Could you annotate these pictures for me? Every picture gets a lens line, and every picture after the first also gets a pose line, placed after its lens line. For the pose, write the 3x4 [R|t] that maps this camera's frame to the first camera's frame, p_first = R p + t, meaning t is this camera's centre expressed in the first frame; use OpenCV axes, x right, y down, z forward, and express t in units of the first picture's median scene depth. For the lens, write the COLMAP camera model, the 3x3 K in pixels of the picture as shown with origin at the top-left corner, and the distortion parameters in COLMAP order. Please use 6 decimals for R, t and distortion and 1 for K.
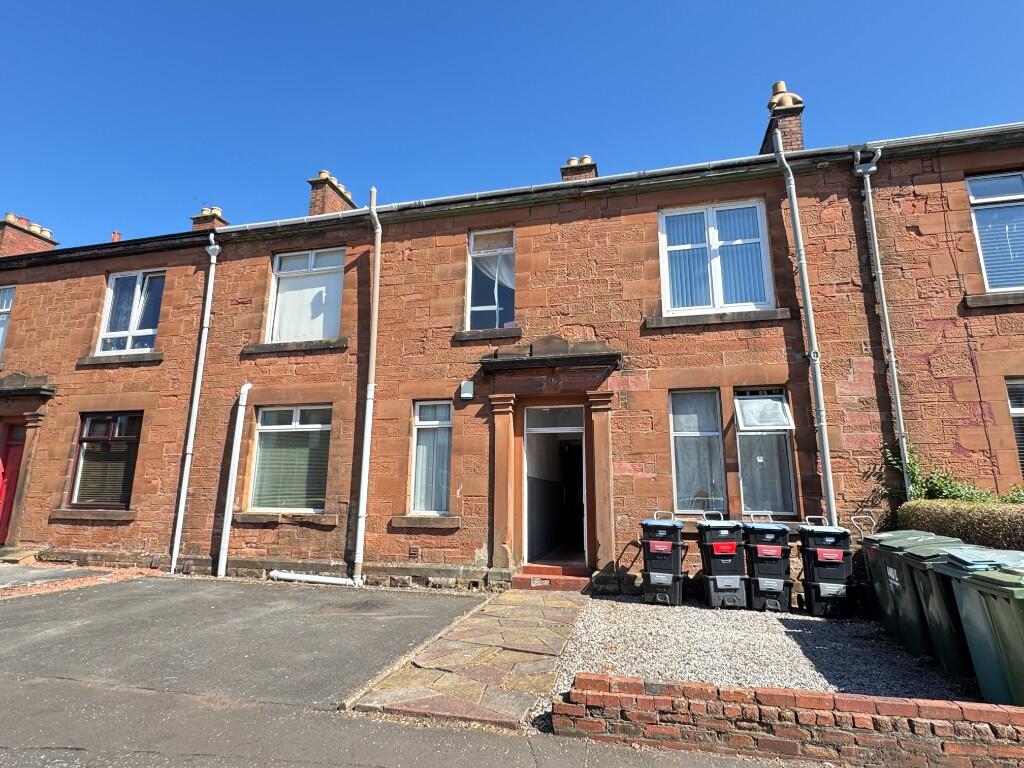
lens RADIAL K [[542.7, 0, 512.0], [0, 542.7, 384.0], [0, 0, 1]] dist [-0.002363, -0.000321]
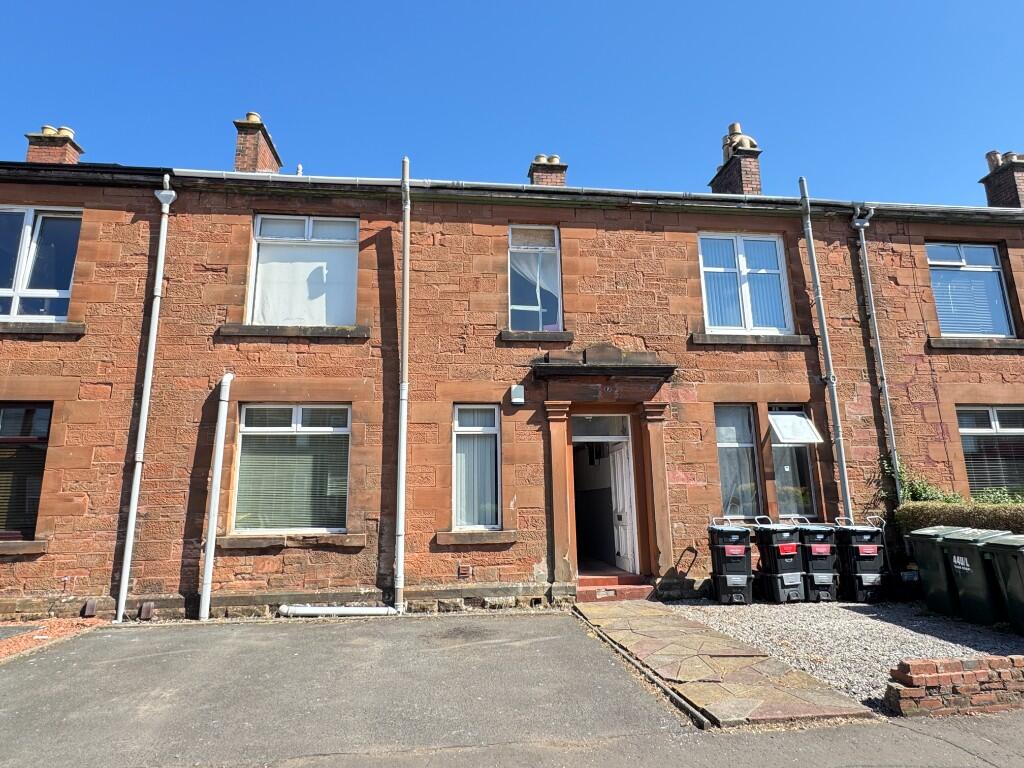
lens RADIAL K [[586.5, 0, 512.0], [0, 586.5, 384.0], [0, 0, 1]] dist [-0.001930, -0.000343]
pose [[0.935016, 0.048282, 0.351303, -0.464101], [-0.049111, 0.998772, -0.006555, -0.000034], [-0.351188, -0.011124, 0.936239, 0.059909]]
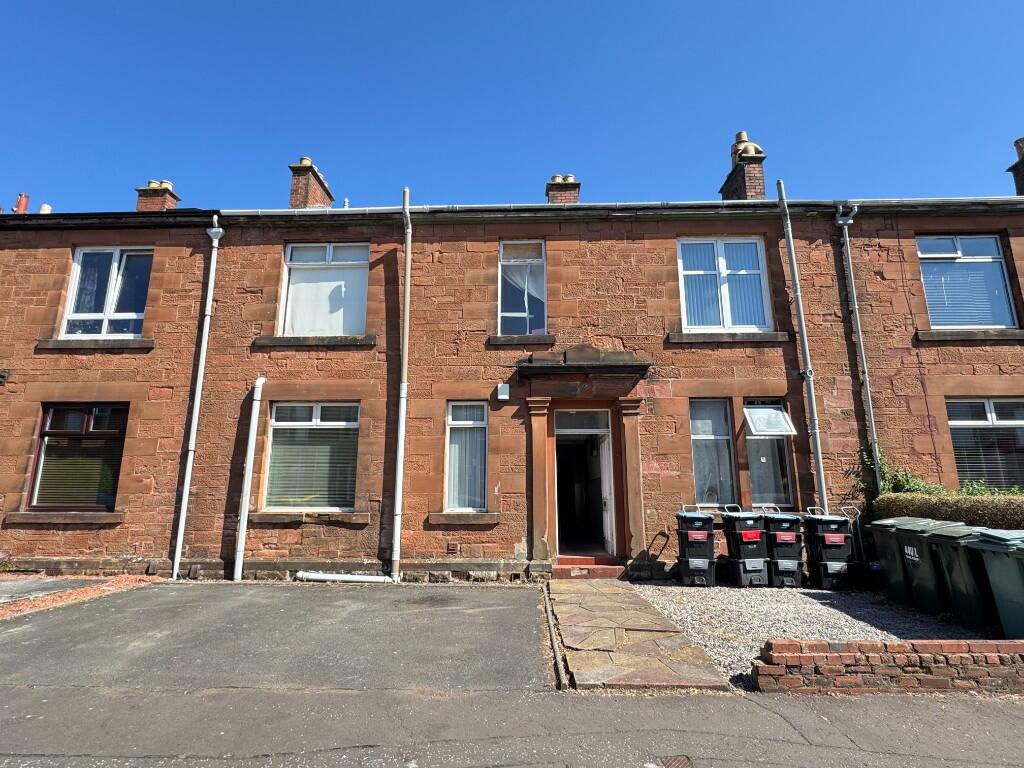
lens RADIAL K [[531.6, 0, 513.2], [0, 531.6, 385.0], [0, 0, 1]] dist [-0.000864, -0.001393]
pose [[0.976879, 0.034287, 0.211028, -0.291707], [-0.035164, 0.999381, 0.000405, -0.003893], [-0.210883, -0.007816, 0.977480, -0.008661]]
